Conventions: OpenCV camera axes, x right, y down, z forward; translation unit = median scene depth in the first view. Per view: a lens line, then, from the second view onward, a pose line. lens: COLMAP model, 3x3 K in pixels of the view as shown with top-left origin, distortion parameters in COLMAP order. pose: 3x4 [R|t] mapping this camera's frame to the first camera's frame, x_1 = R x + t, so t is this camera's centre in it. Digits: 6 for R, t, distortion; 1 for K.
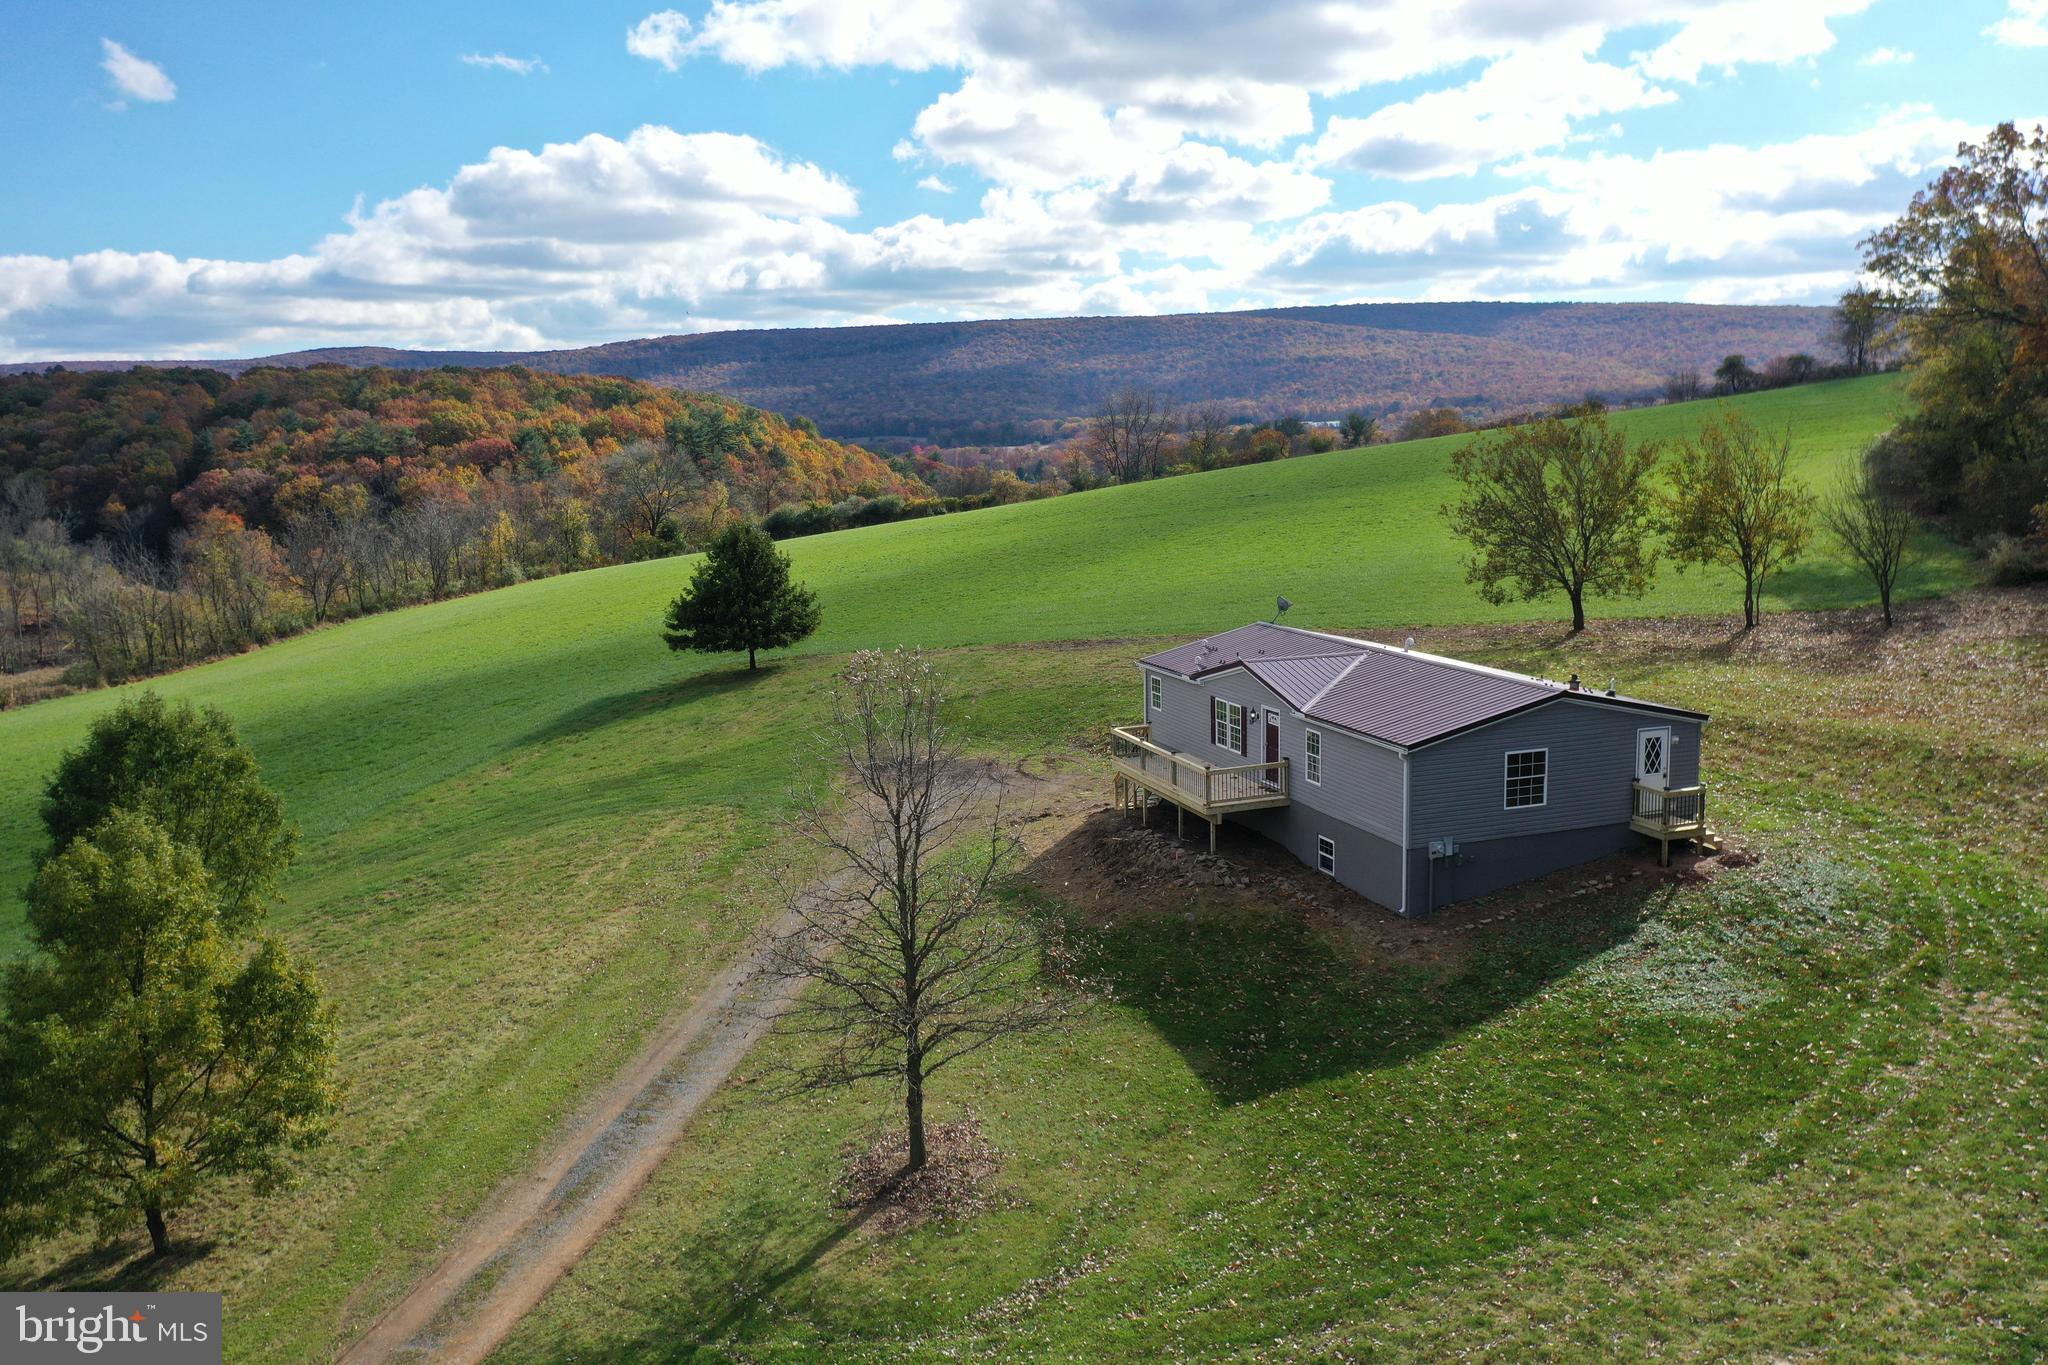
lens RADIAL K [[1610.0, 0, 1009.2], [0, 1610.0, 686.0], [0, 0, 1]] dist [-0.009512, 0.000879]
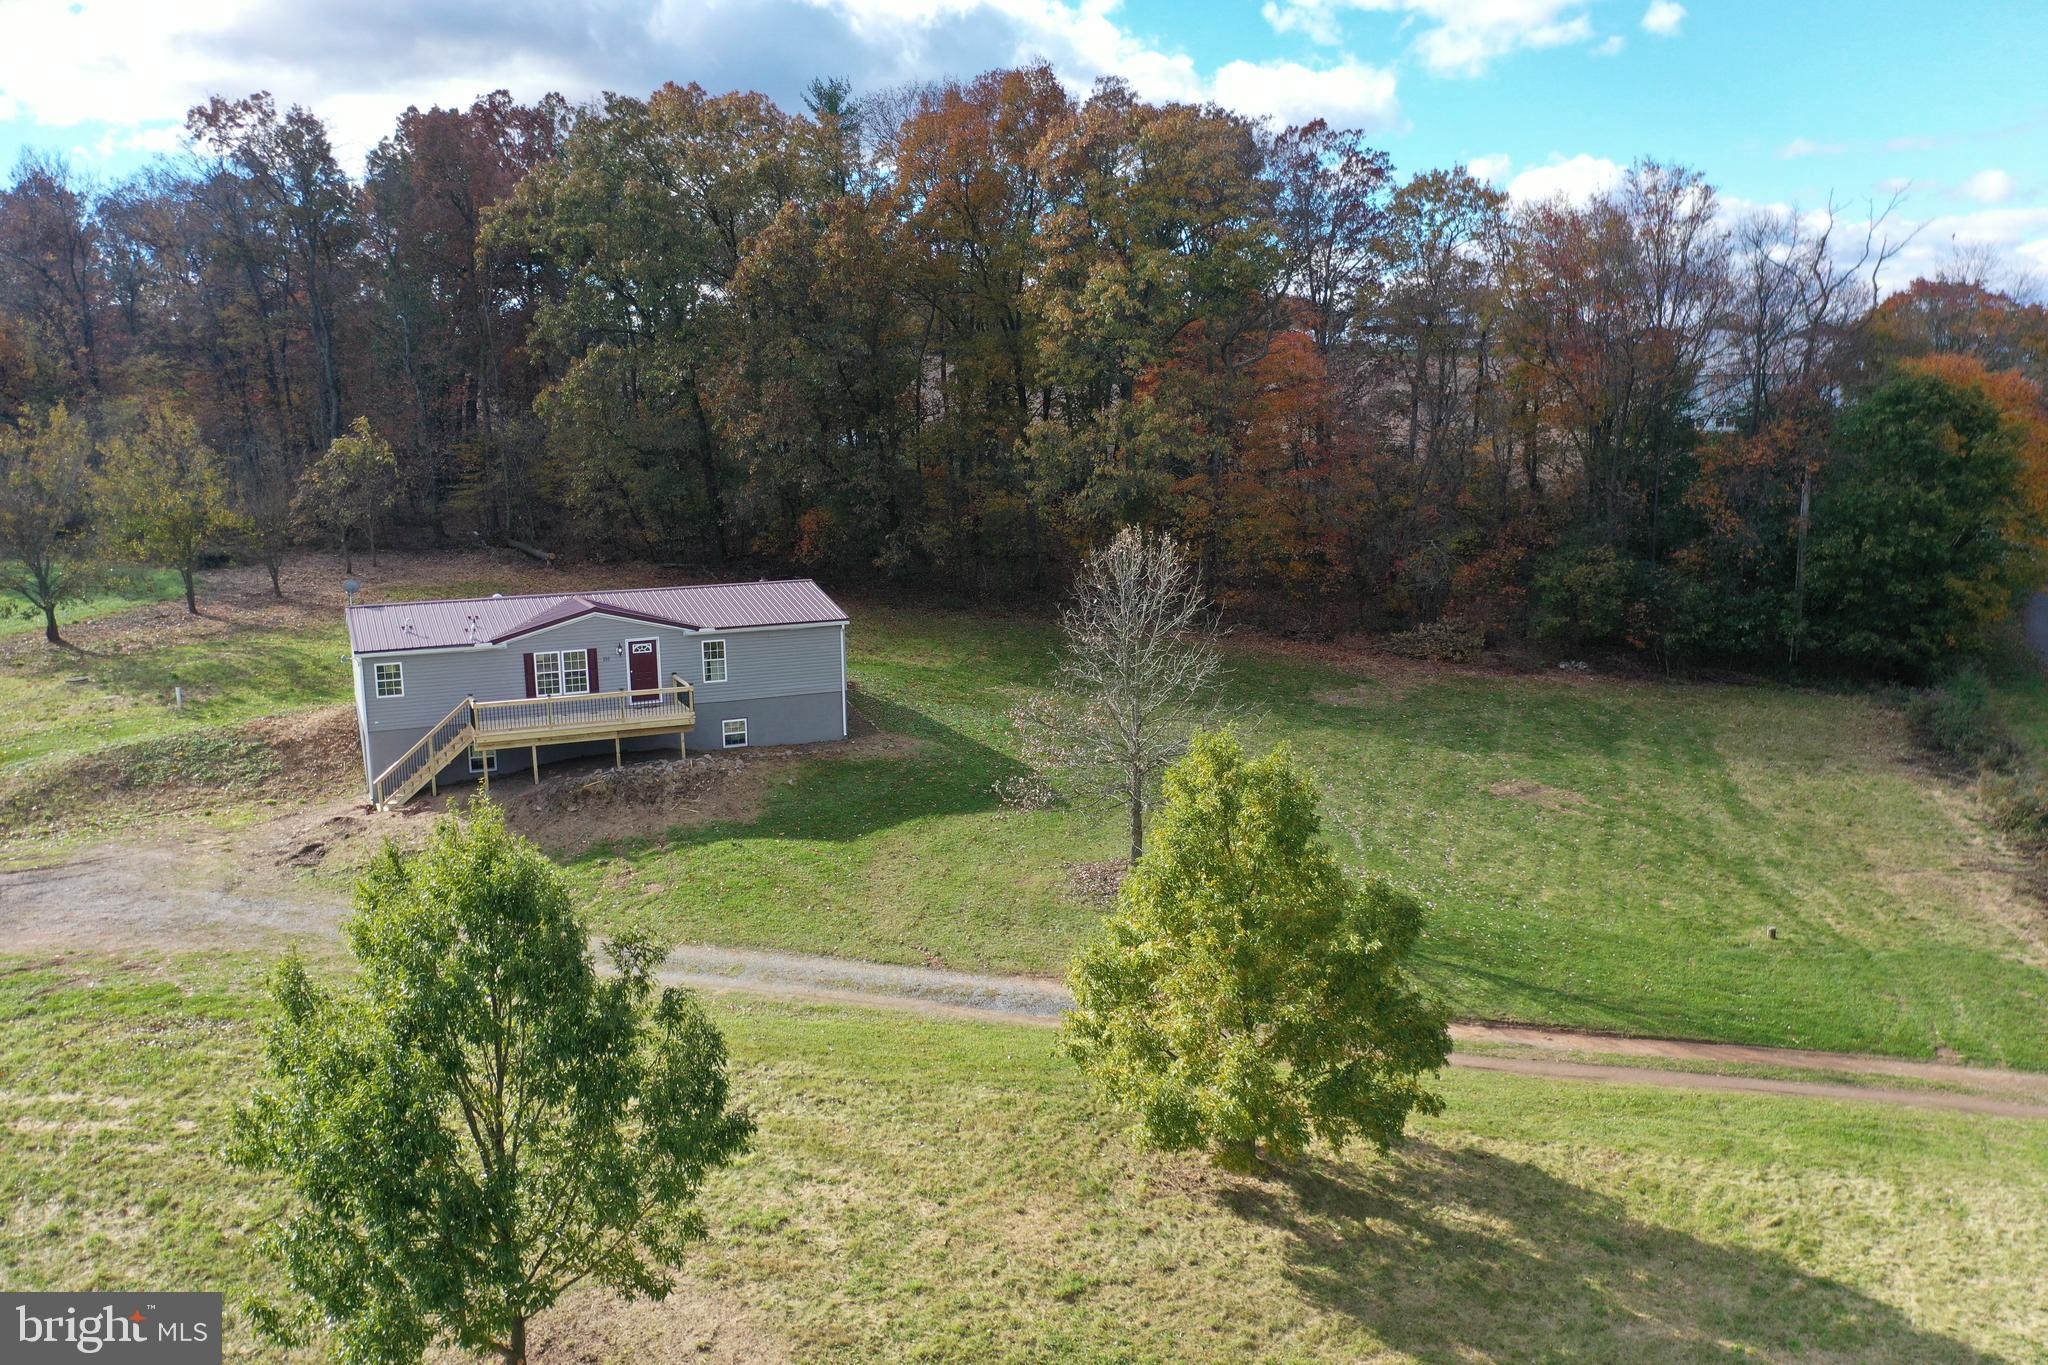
lens RADIAL K [[1610.0, 0, 1009.2], [0, 1610.0, 686.0], [0, 0, 1]] dist [-0.009512, 0.000879]
pose [[-0.094981, -0.134237, 0.986387, -0.586537], [0.175830, 0.973025, 0.149350, -0.046352], [-0.979828, 0.187622, -0.068816, 0.460064]]
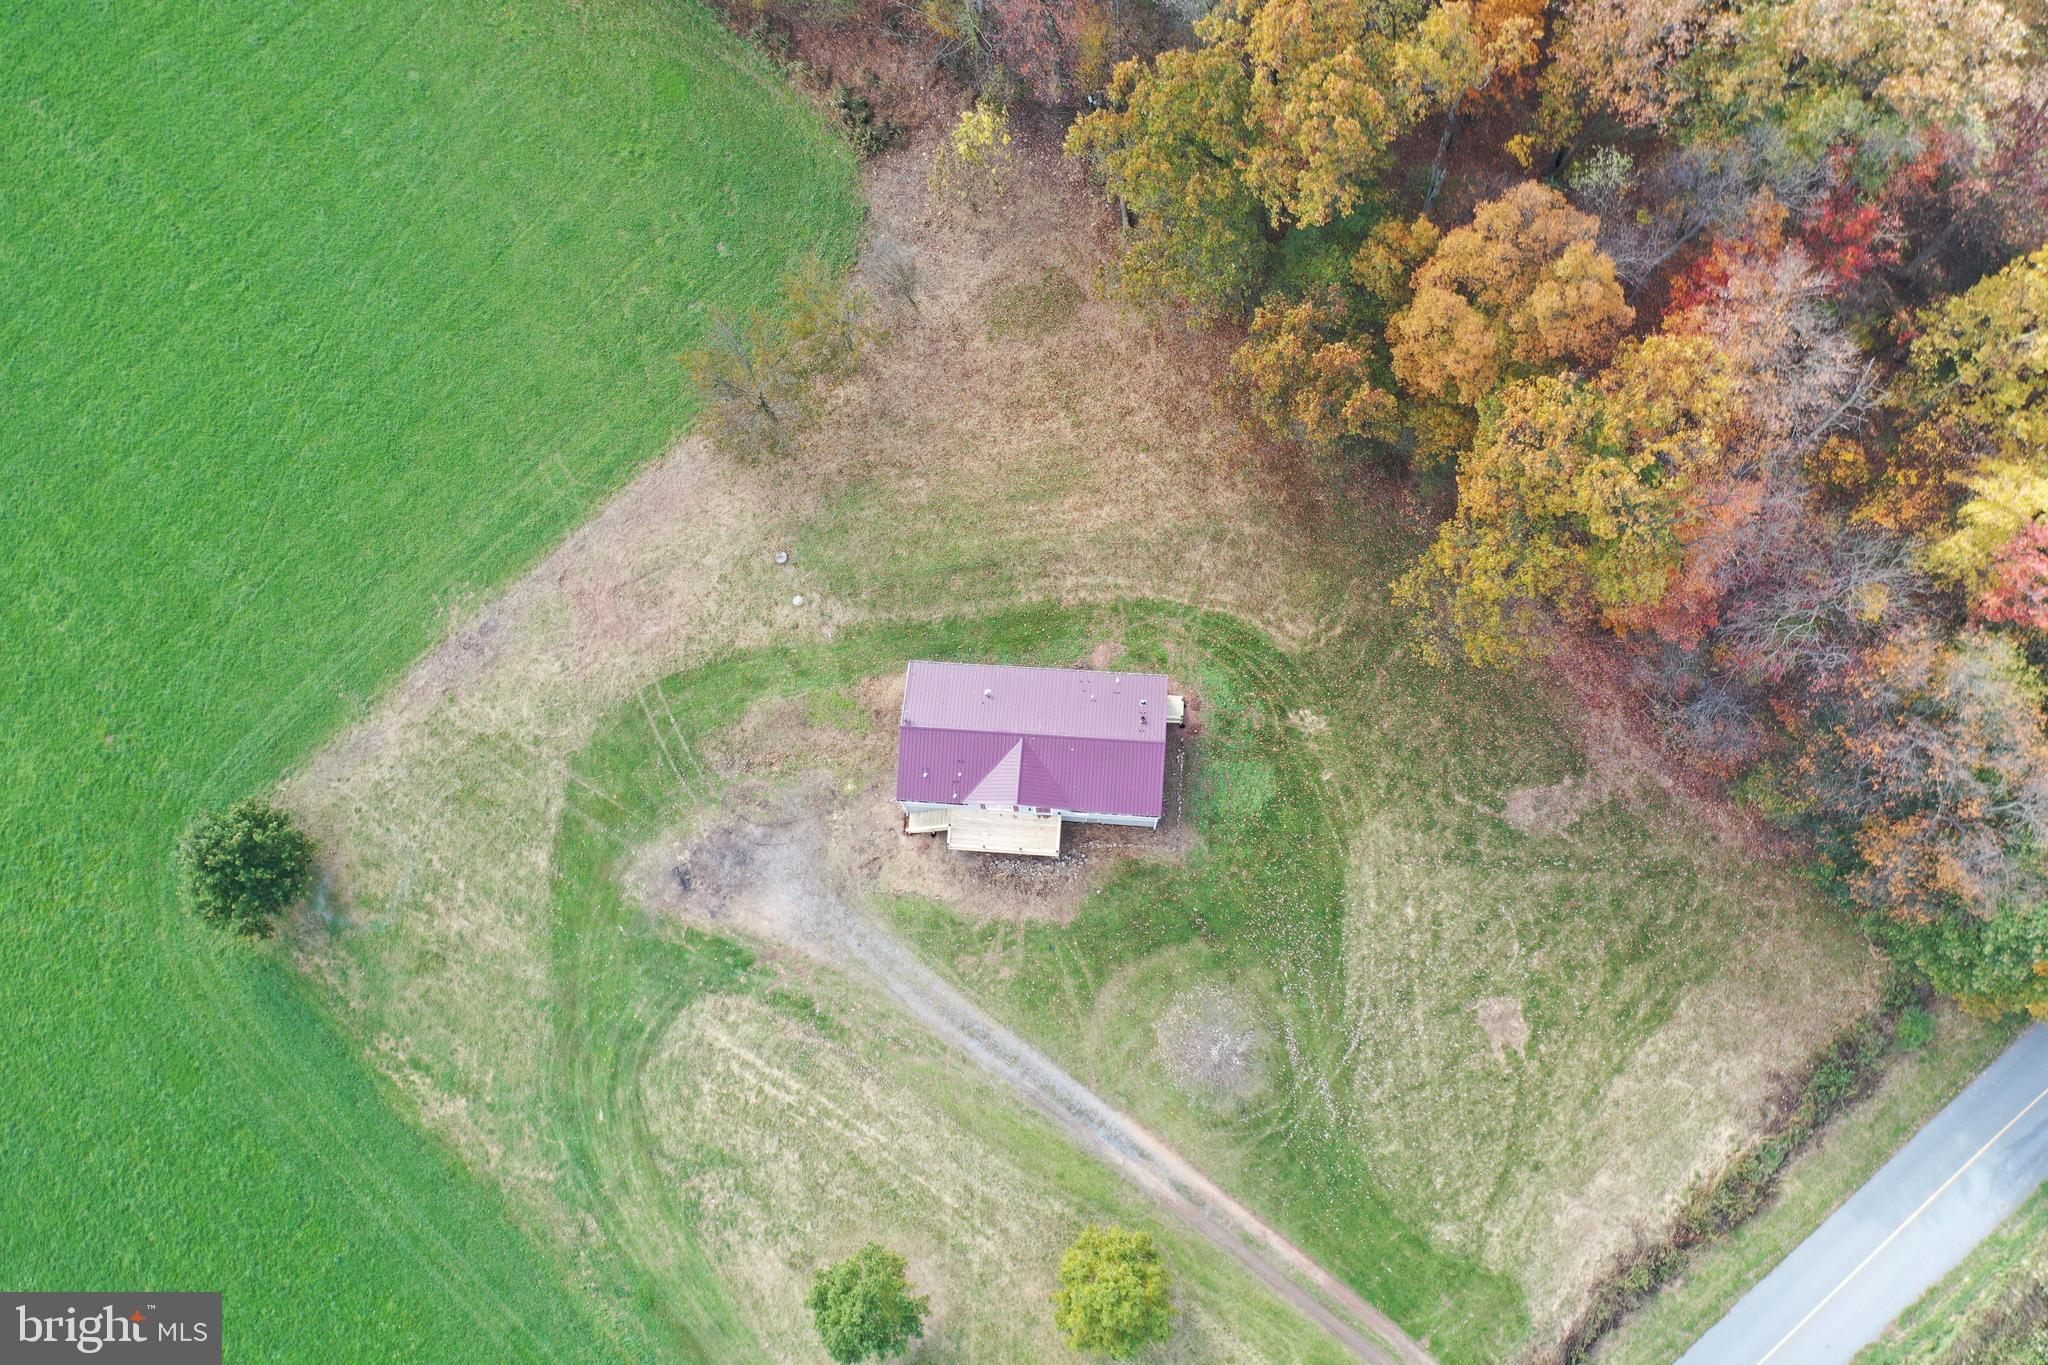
lens RADIAL K [[1655.5, 0, 1024.0], [0, 1655.5, 682.5], [0, 0, 1]] dist [-0.004688, 0.007181]
pose [[0.387878, -0.884947, 0.257718, -0.154330], [0.187241, 0.349431, 0.918062, -1.182028], [-0.902492, -0.307841, 0.301236, 0.222715]]
